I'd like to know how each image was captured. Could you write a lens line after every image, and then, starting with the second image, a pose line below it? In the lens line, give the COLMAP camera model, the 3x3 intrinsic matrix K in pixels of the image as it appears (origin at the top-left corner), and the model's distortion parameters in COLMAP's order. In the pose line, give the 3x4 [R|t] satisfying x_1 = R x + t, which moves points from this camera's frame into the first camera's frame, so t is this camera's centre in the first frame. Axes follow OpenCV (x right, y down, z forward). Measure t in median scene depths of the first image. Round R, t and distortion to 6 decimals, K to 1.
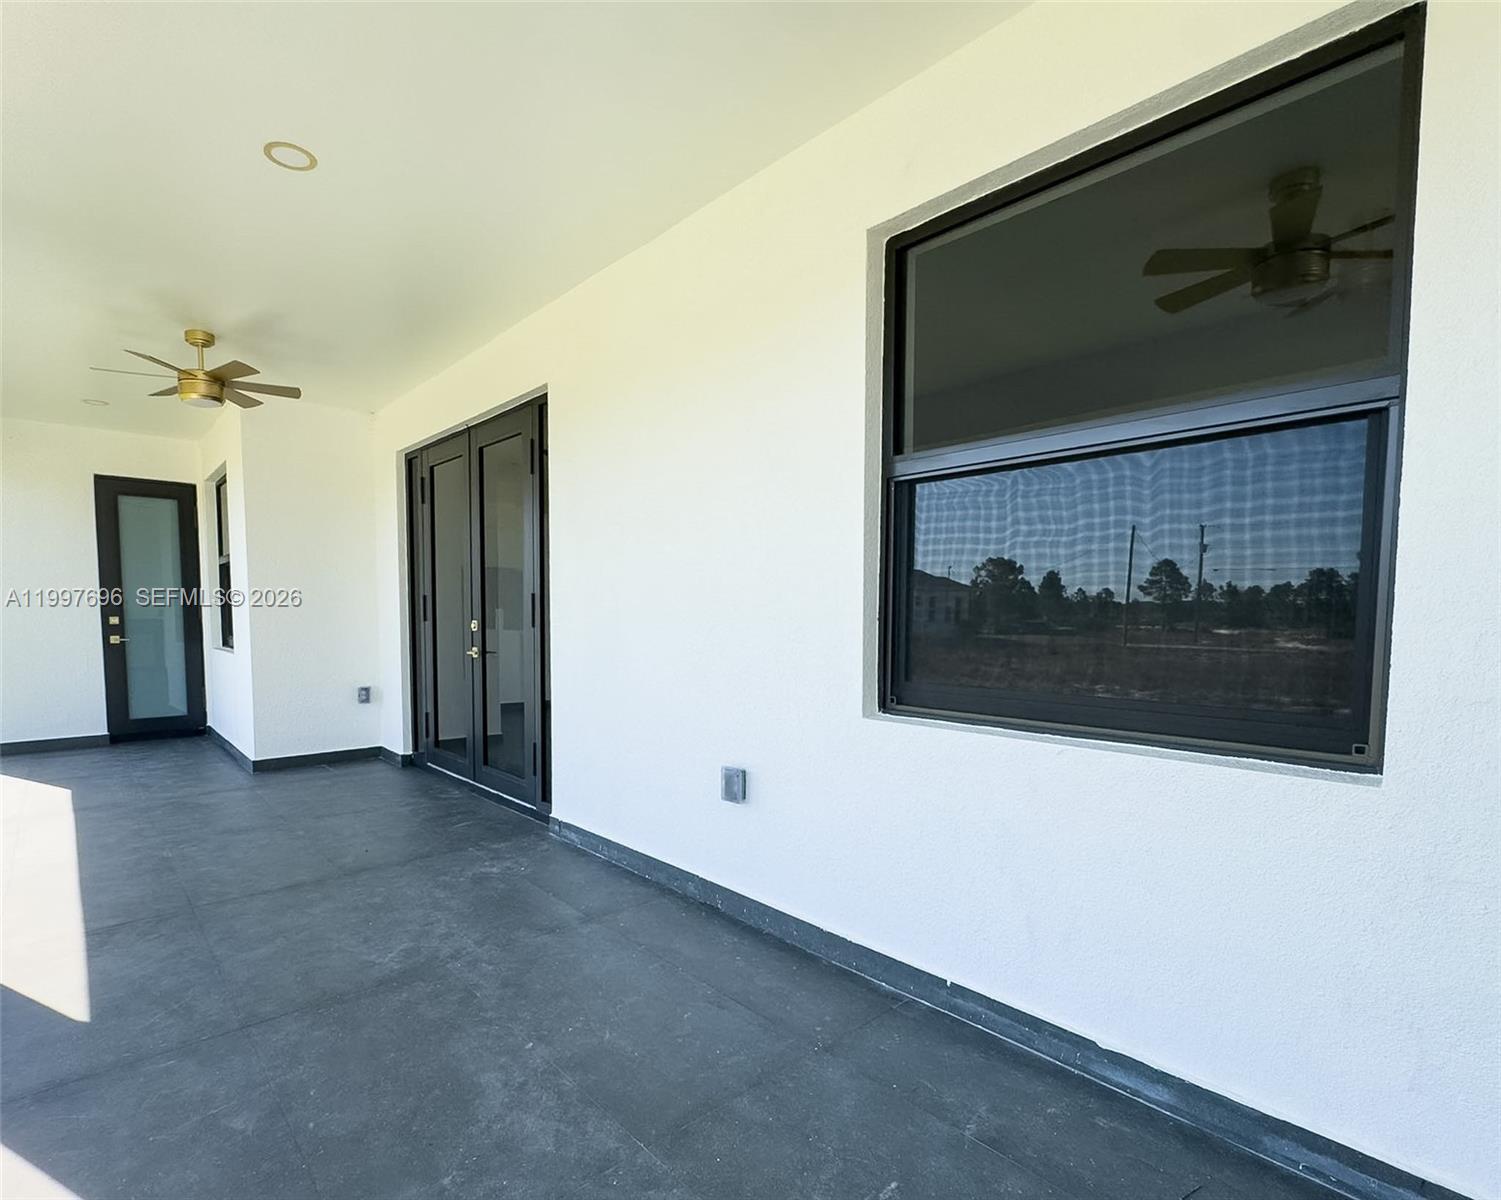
lens RADIAL K [[744.0, 0, 747.4], [0, 744.0, 661.5], [0, 0, 1]] dist [-0.001729, -0.000179]
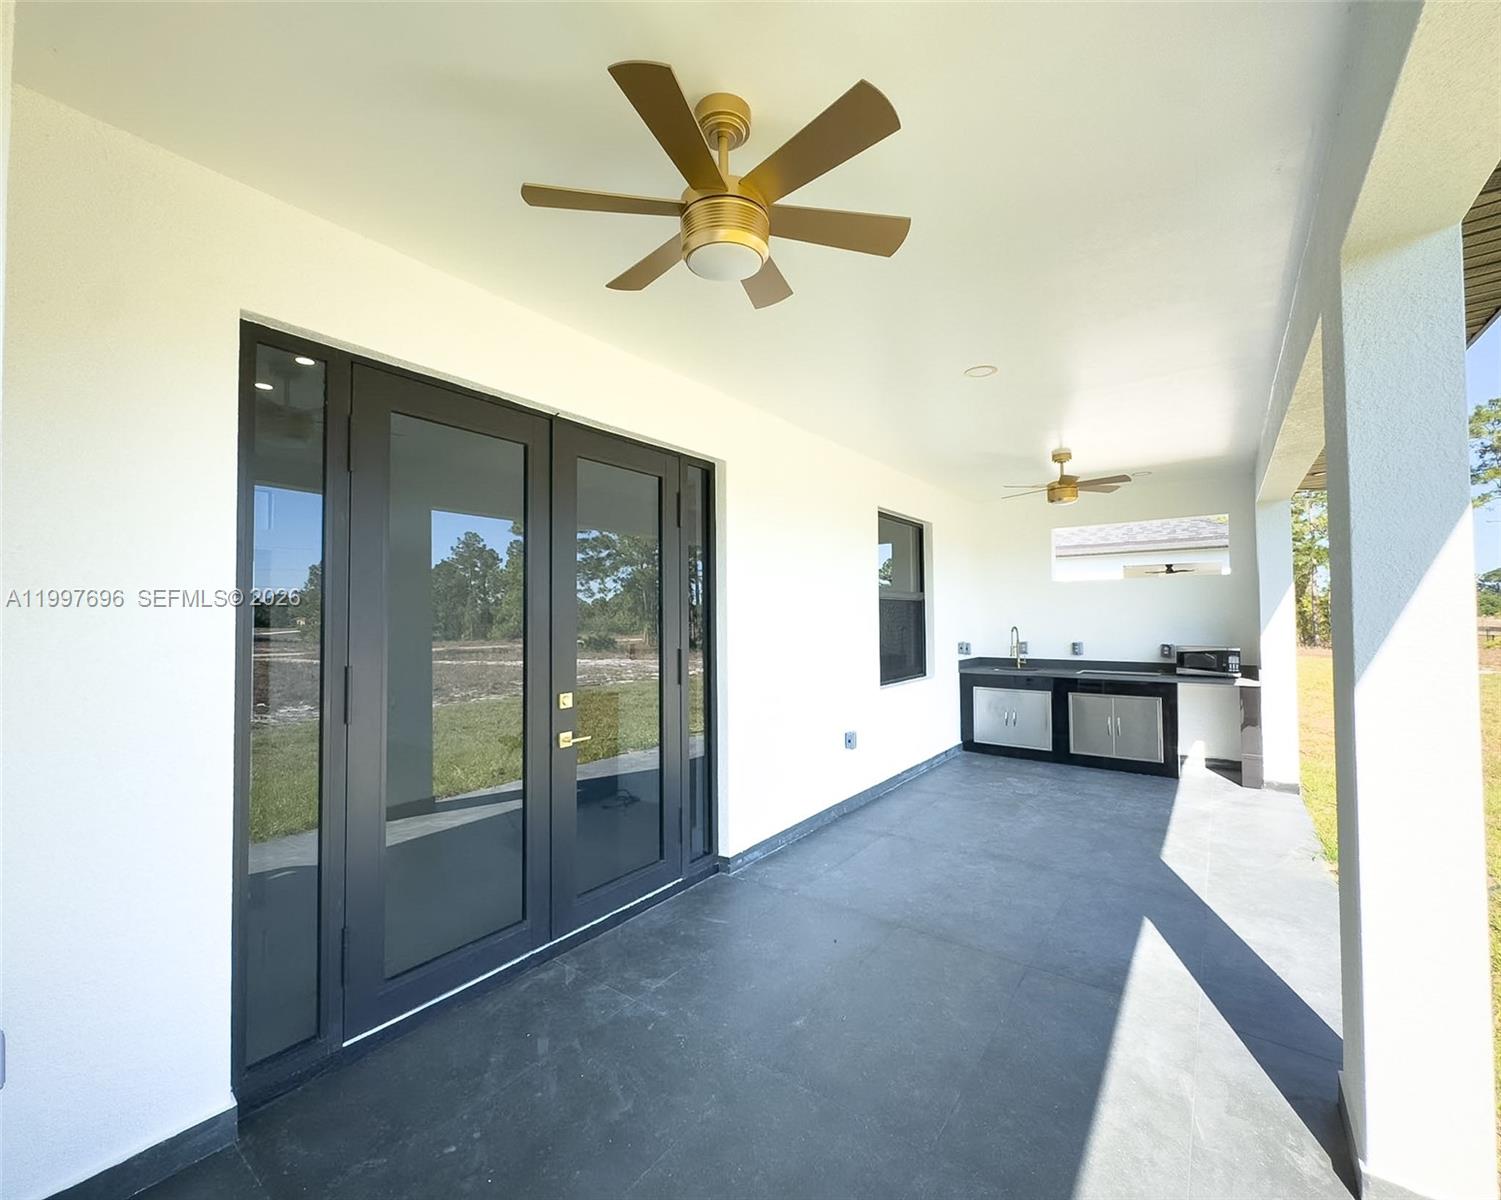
lens RADIAL K [[605.3, 0, 750.5], [0, 605.3, 600.0], [0, 0, 1]] dist [0.055740, -0.000009]
pose [[-0.168614, 0.027560, 0.985297, -2.015422], [0.070491, 0.997387, -0.015835, -0.253410], [-0.983158, 0.066785, -0.170116, 1.936393]]
